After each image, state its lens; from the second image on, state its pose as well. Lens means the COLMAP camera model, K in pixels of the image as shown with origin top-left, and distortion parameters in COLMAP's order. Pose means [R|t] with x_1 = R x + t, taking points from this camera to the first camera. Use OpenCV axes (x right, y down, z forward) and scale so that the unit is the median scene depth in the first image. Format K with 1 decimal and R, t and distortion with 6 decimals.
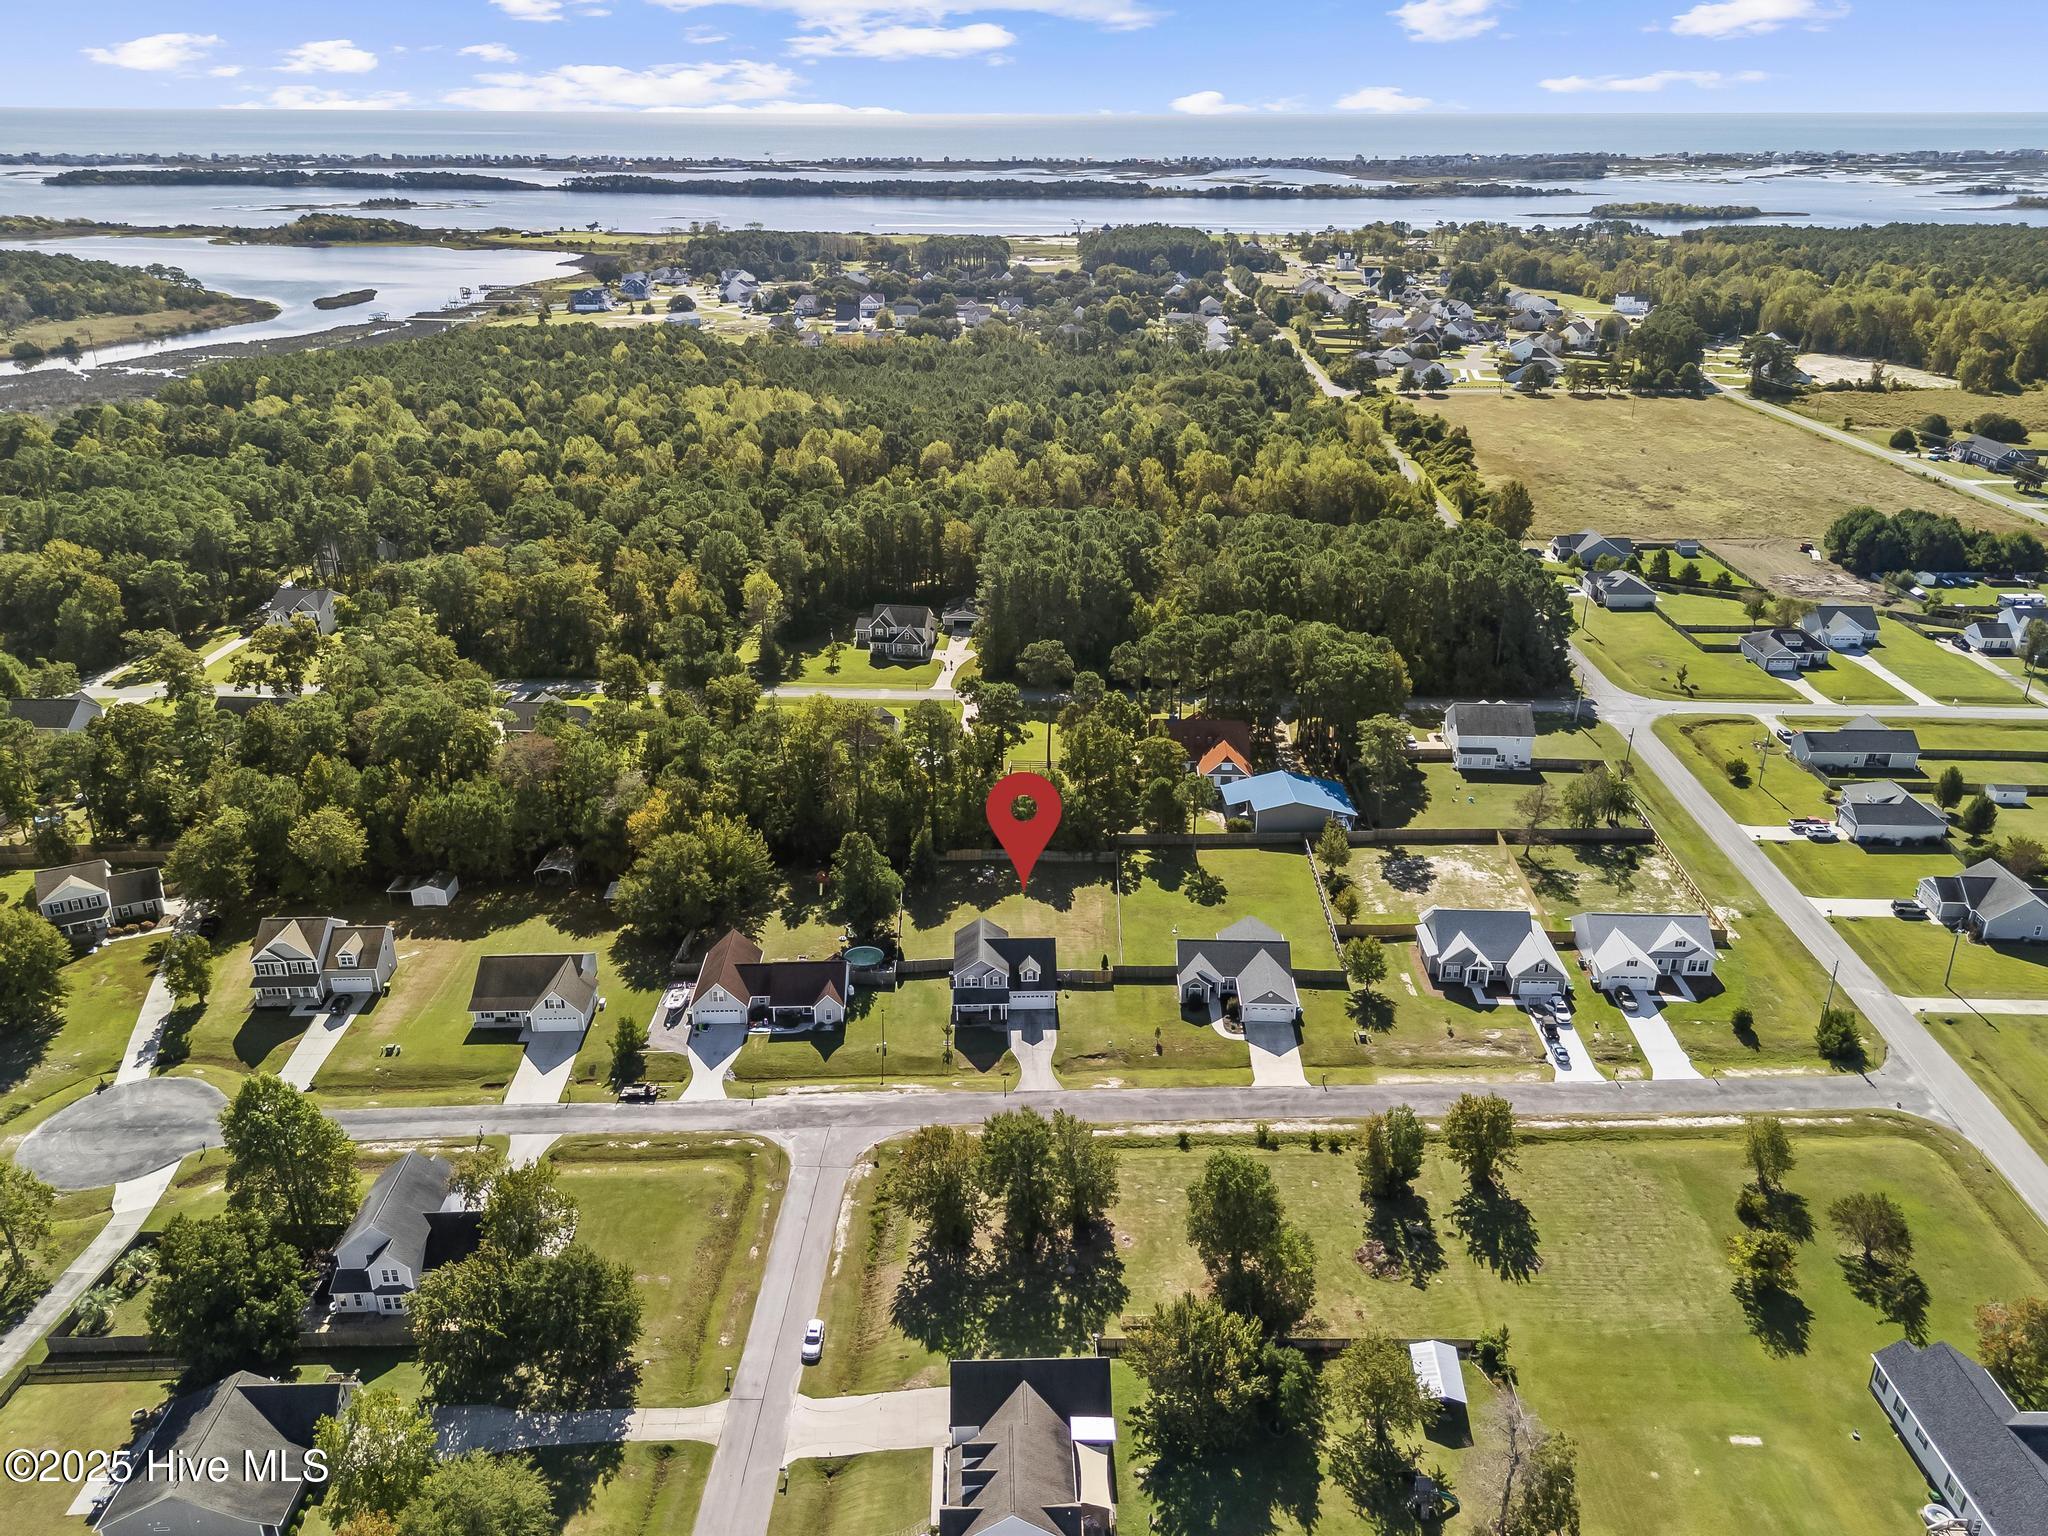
lens RADIAL K [[1532.1, 0, 1024.0], [0, 1532.1, 768.0], [0, 0, 1]] dist [0.061938, -0.061769]
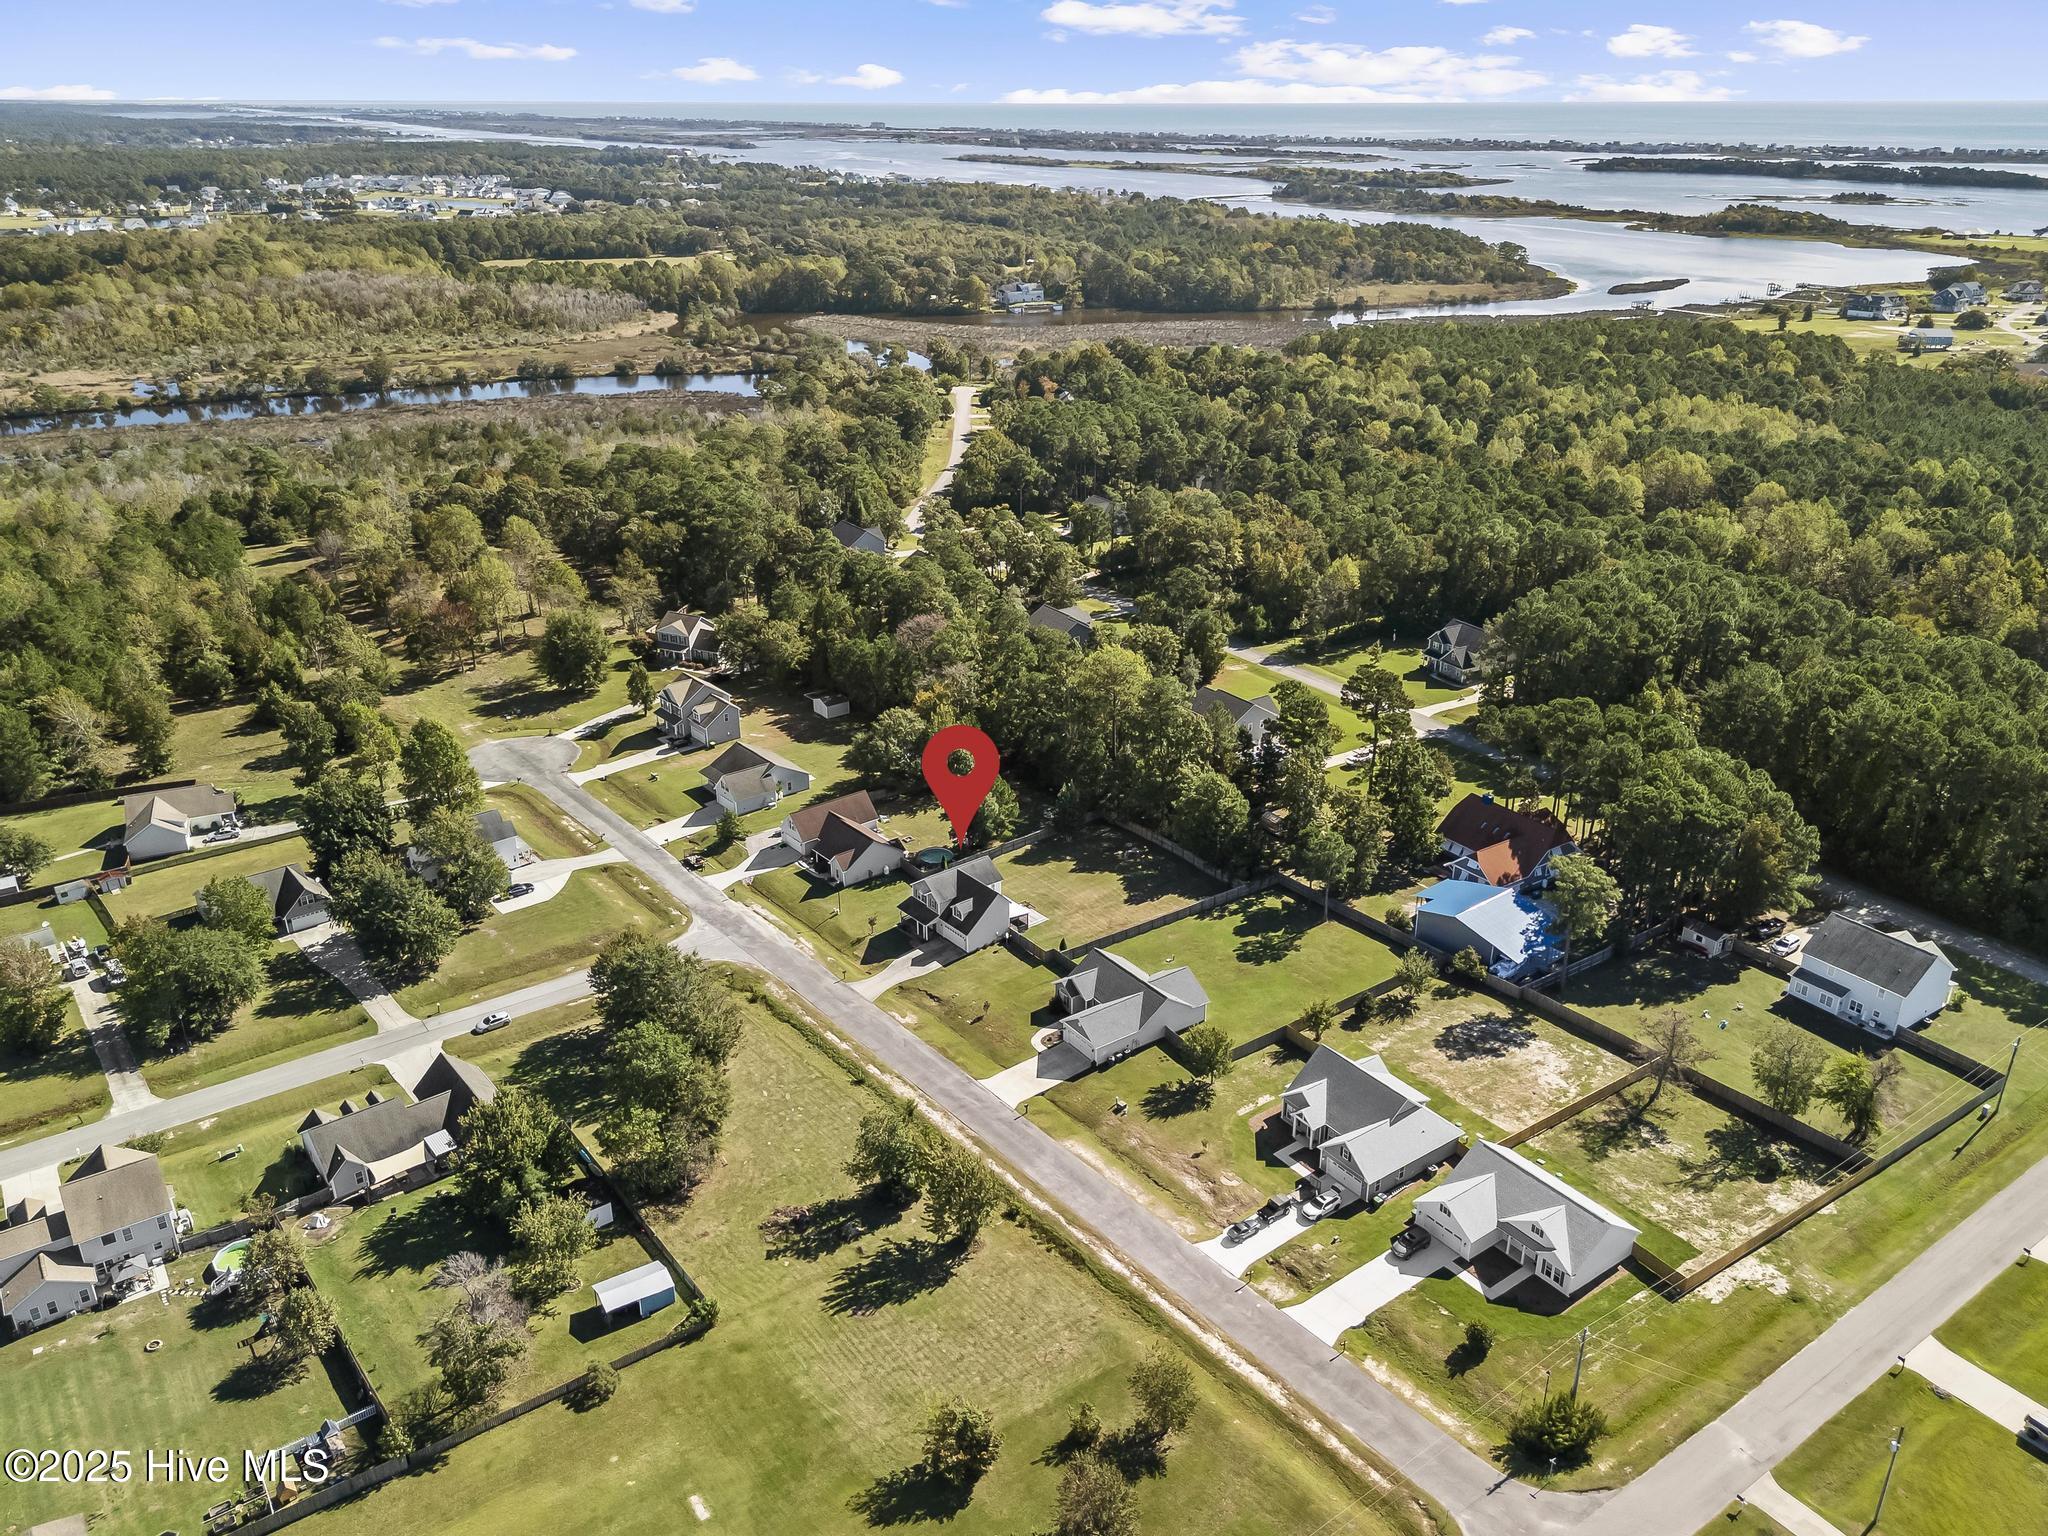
lens RADIAL K [[1532.1, 0, 1024.0], [0, 1532.1, 768.0], [0, 0, 1]] dist [0.061938, -0.061769]
pose [[0.603058, 0.316700, -0.732136, 0.669183], [-0.313255, 0.938102, 0.147767, -0.112233], [0.733616, 0.140233, 0.664938, 0.269706]]
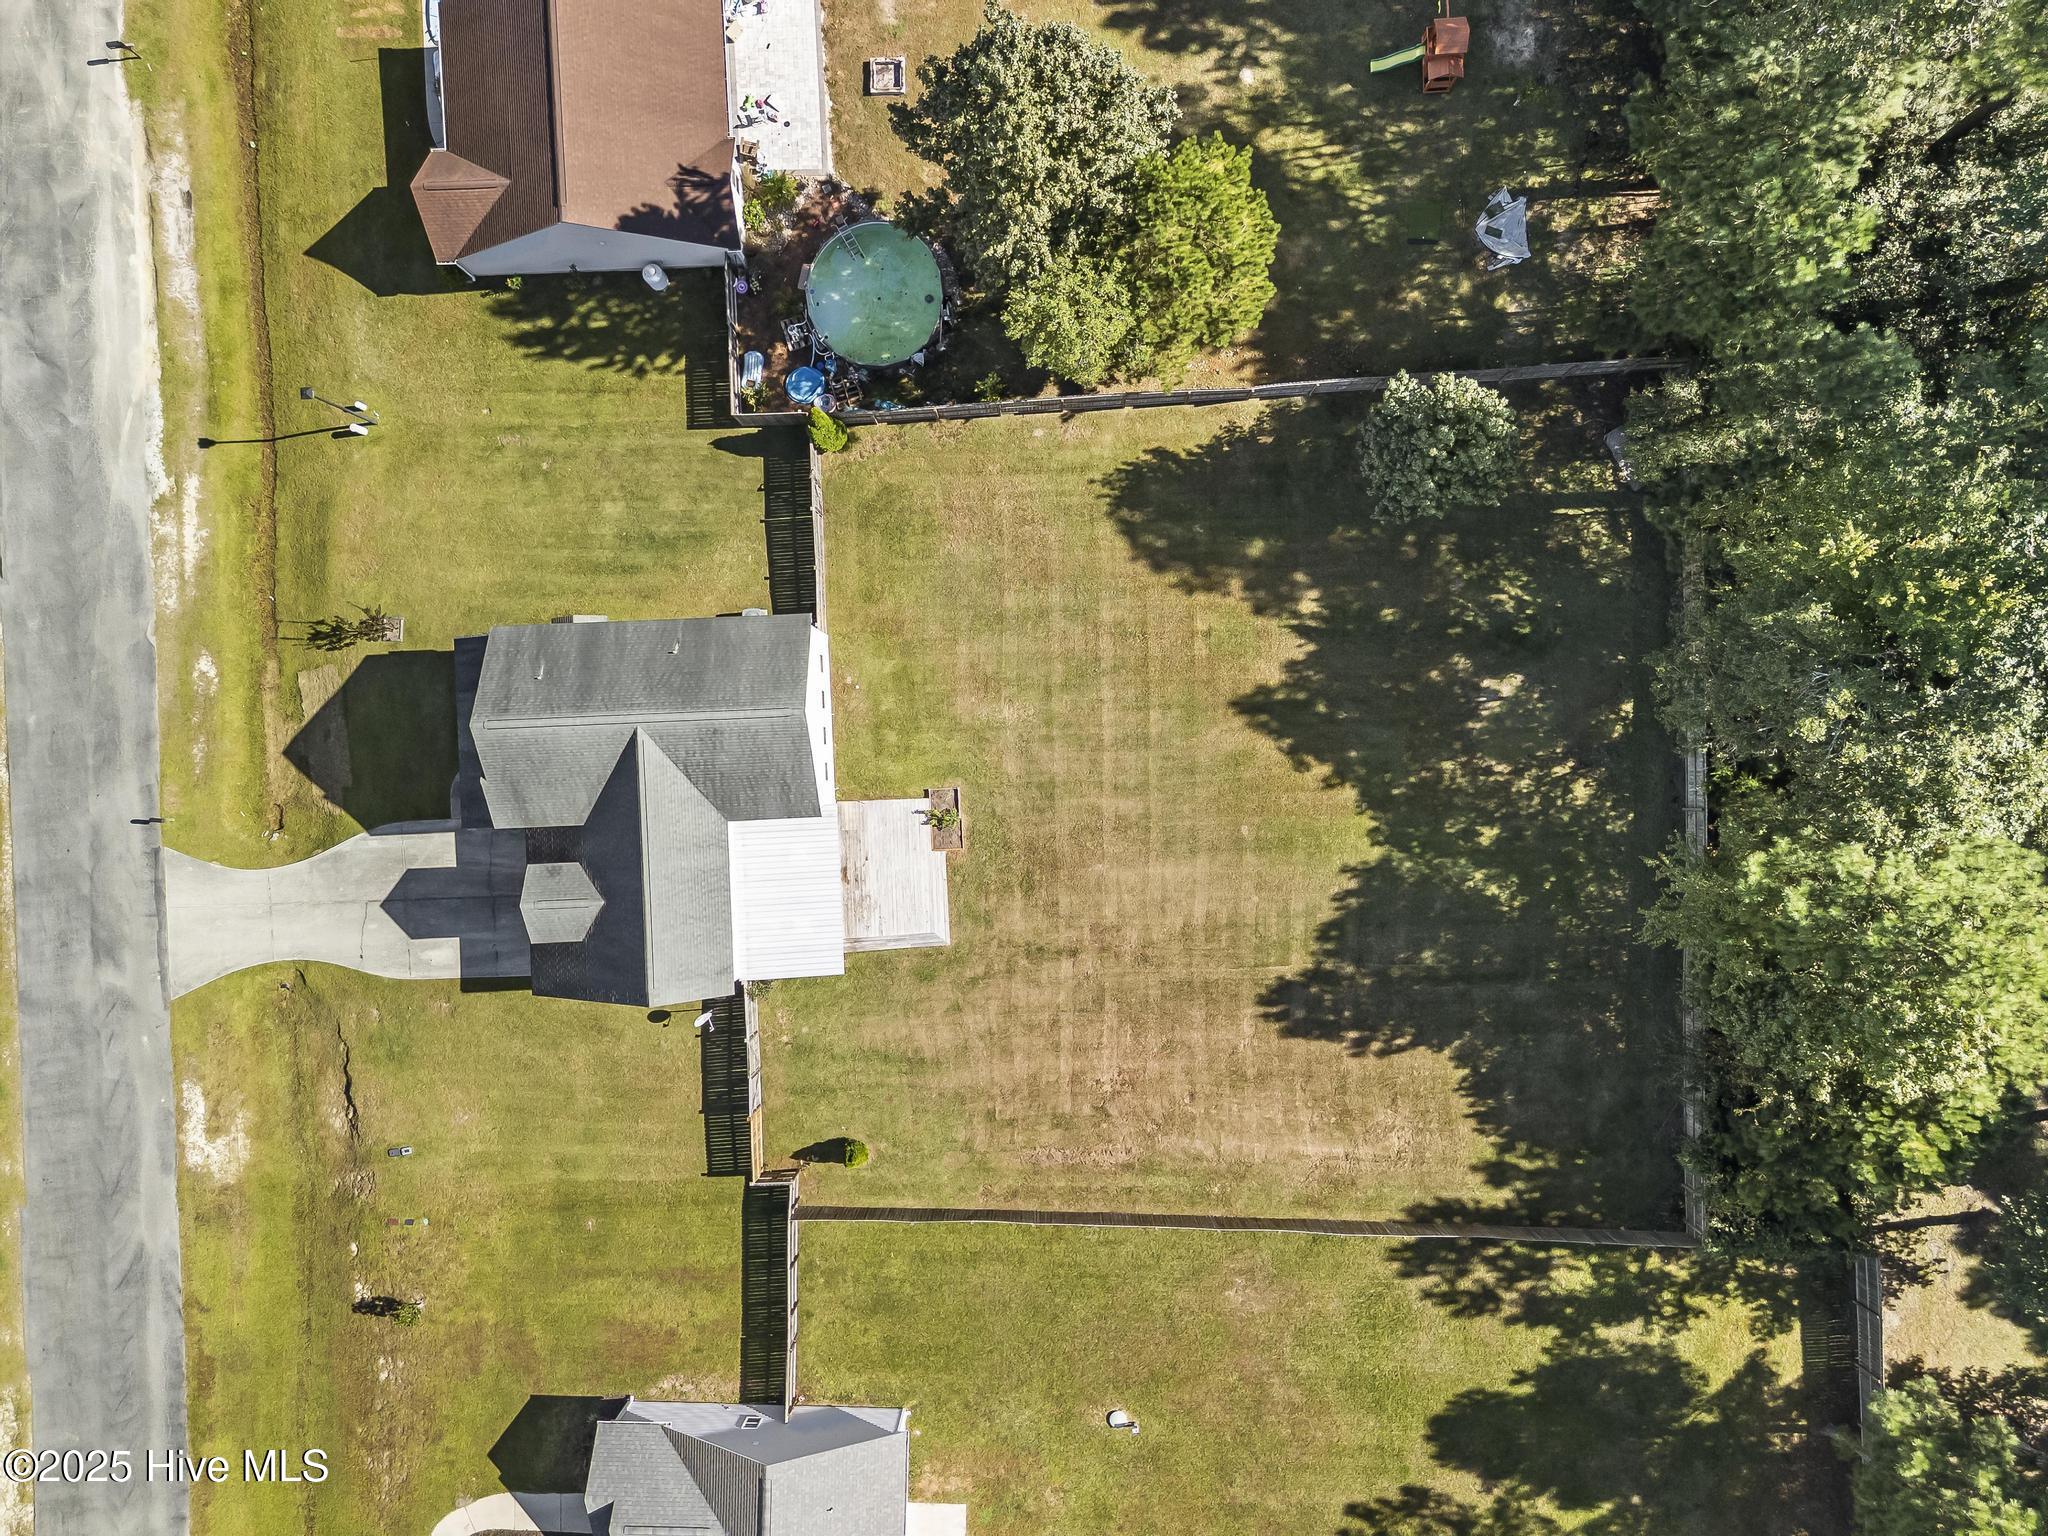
lens RADIAL K [[1532.1, 0, 1024.0], [0, 1532.1, 768.0], [0, 0, 1]] dist [0.061938, -0.061769]
pose [[0.012825, 0.999918, -0.000055, -0.016911], [-0.382777, 0.004960, 0.923827, -0.134006], [0.923752, -0.011827, 0.382809, 0.837841]]
